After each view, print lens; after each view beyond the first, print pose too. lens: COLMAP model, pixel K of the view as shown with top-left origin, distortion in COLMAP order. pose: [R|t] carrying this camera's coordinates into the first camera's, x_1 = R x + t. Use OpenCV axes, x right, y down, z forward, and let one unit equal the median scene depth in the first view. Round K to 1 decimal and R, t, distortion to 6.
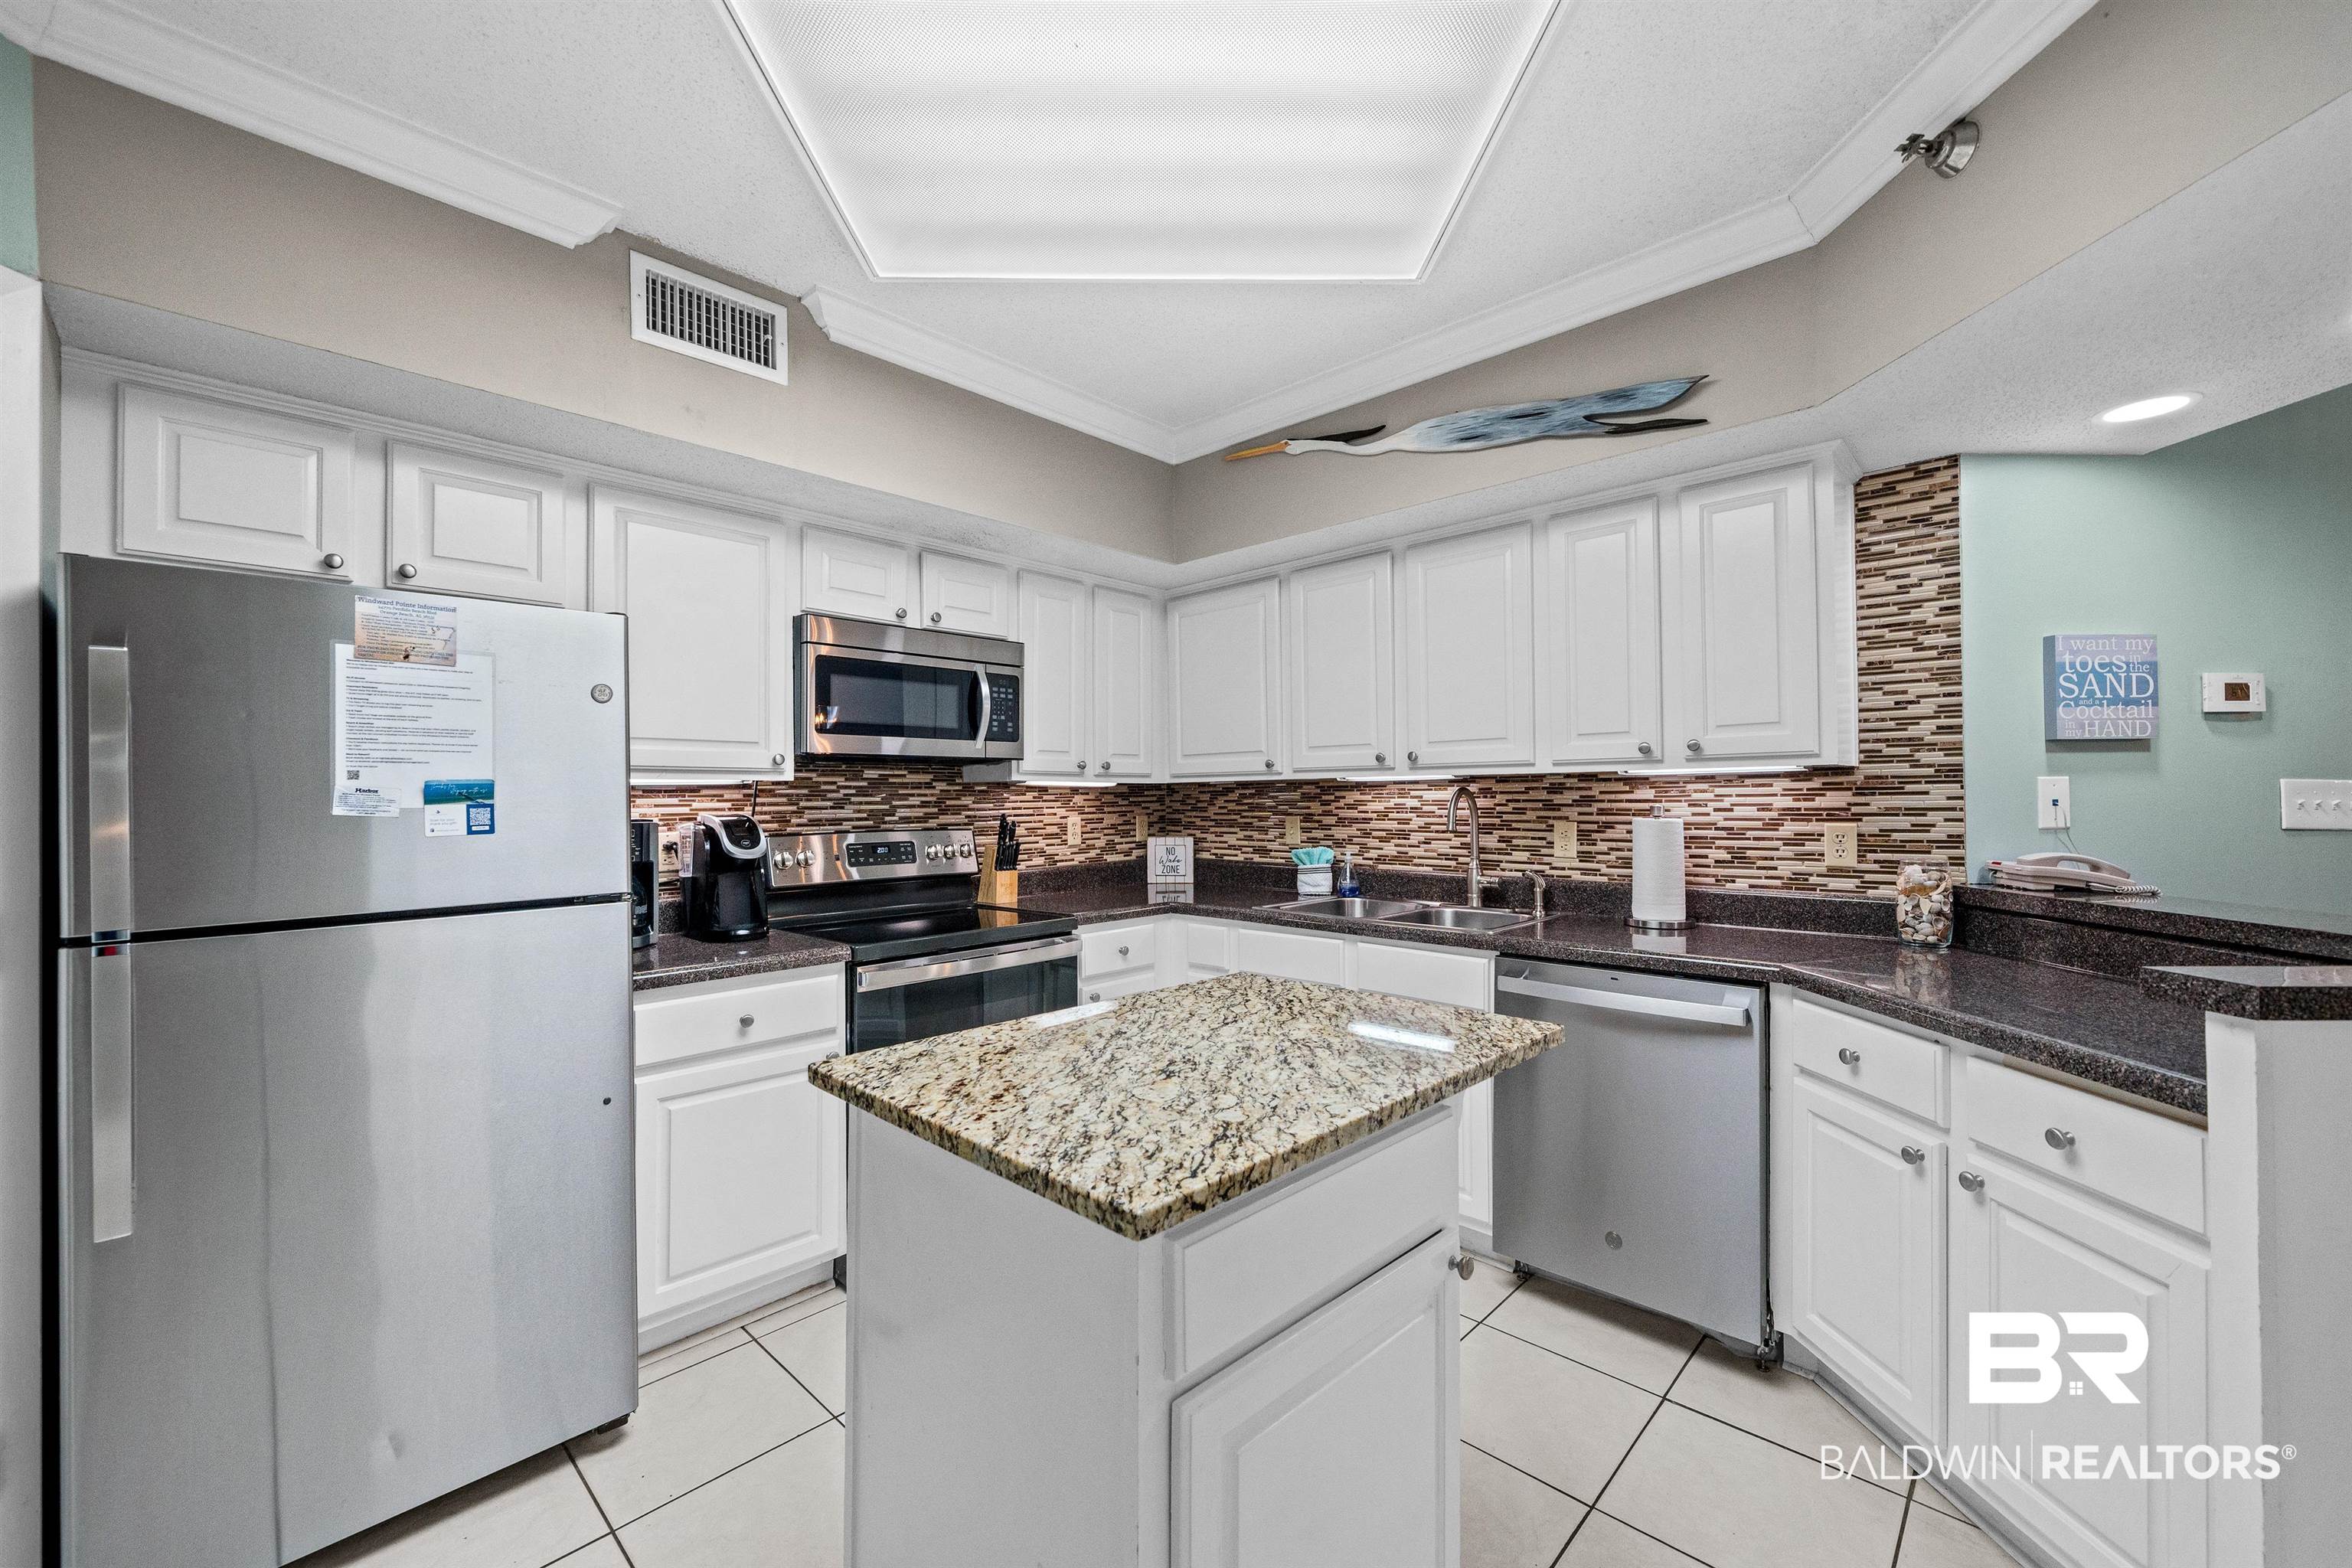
lens RADIAL K [[923.8, 0, 1163.6], [0, 923.8, 786.1], [0, 0, 1]] dist [-0.002520, 0.001482]
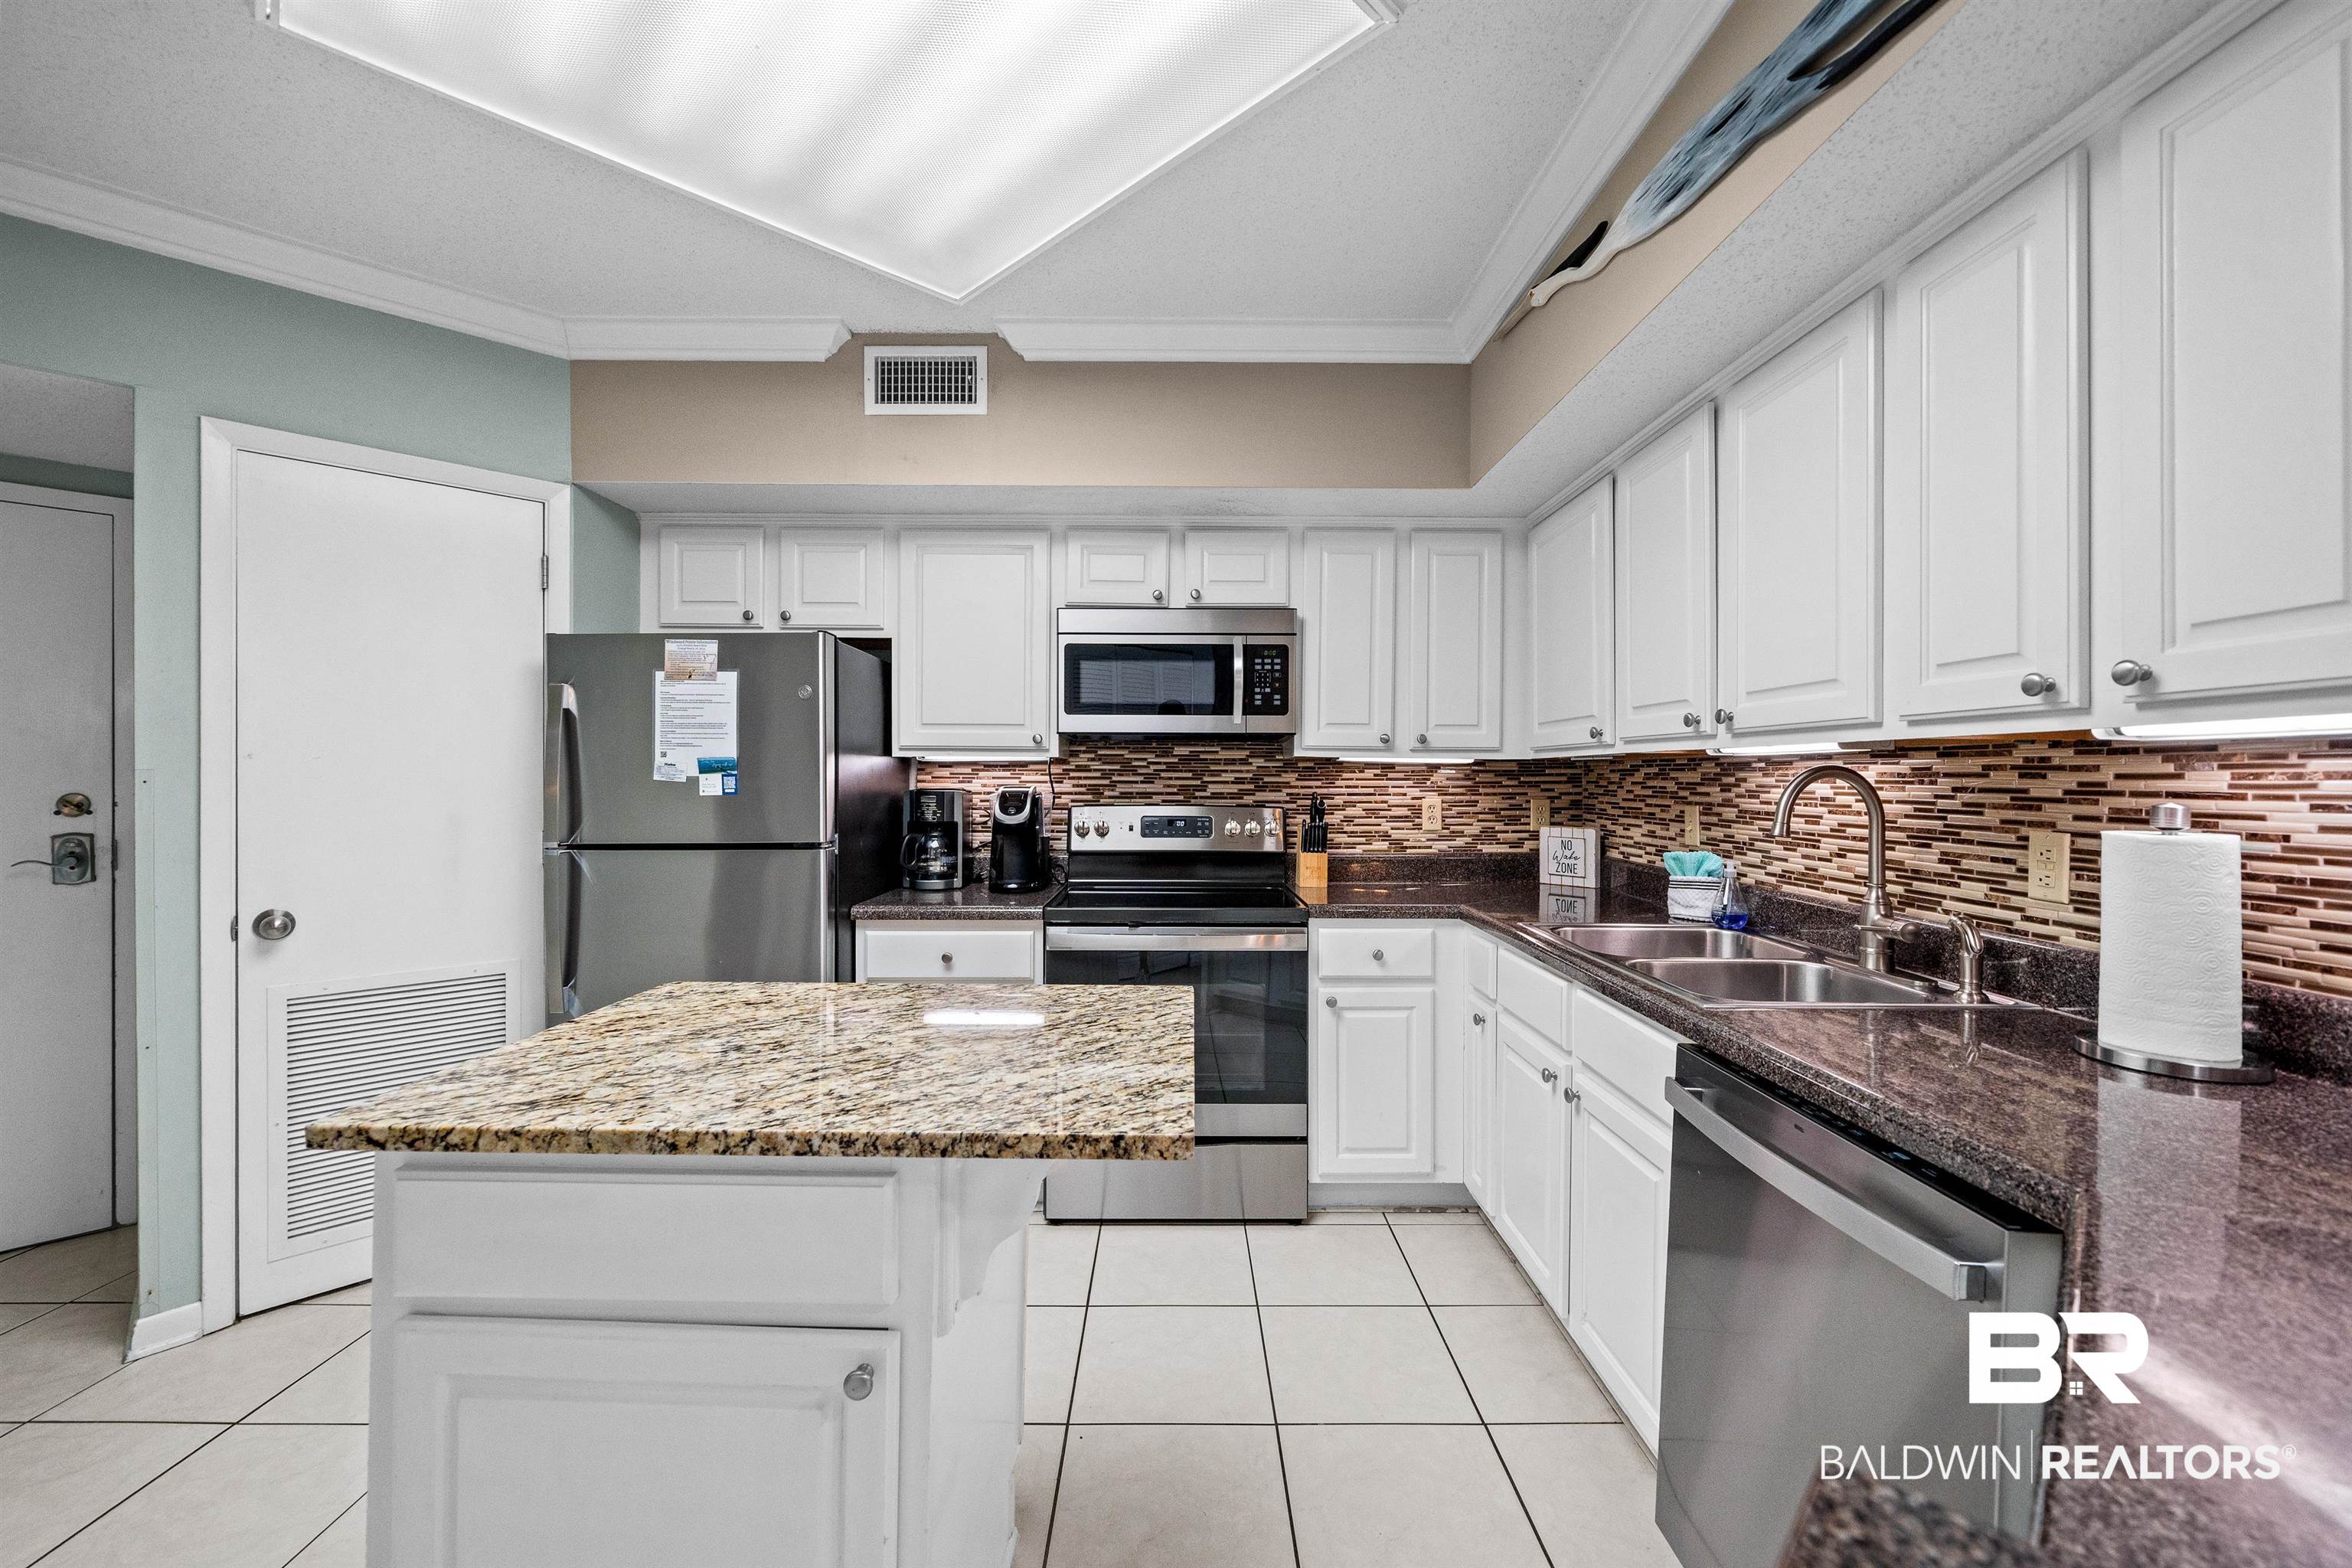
lens RADIAL K [[923.8, 0, 1171.8], [0, 923.8, 772.1], [0, 0, 1]] dist [-0.002520, 0.001482]
pose [[0.699012, 0.008480, -0.715060, 0.455005], [-0.001454, 0.999944, 0.010437, 0.000184], [0.715109, -0.006255, 0.698985, 0.280045]]
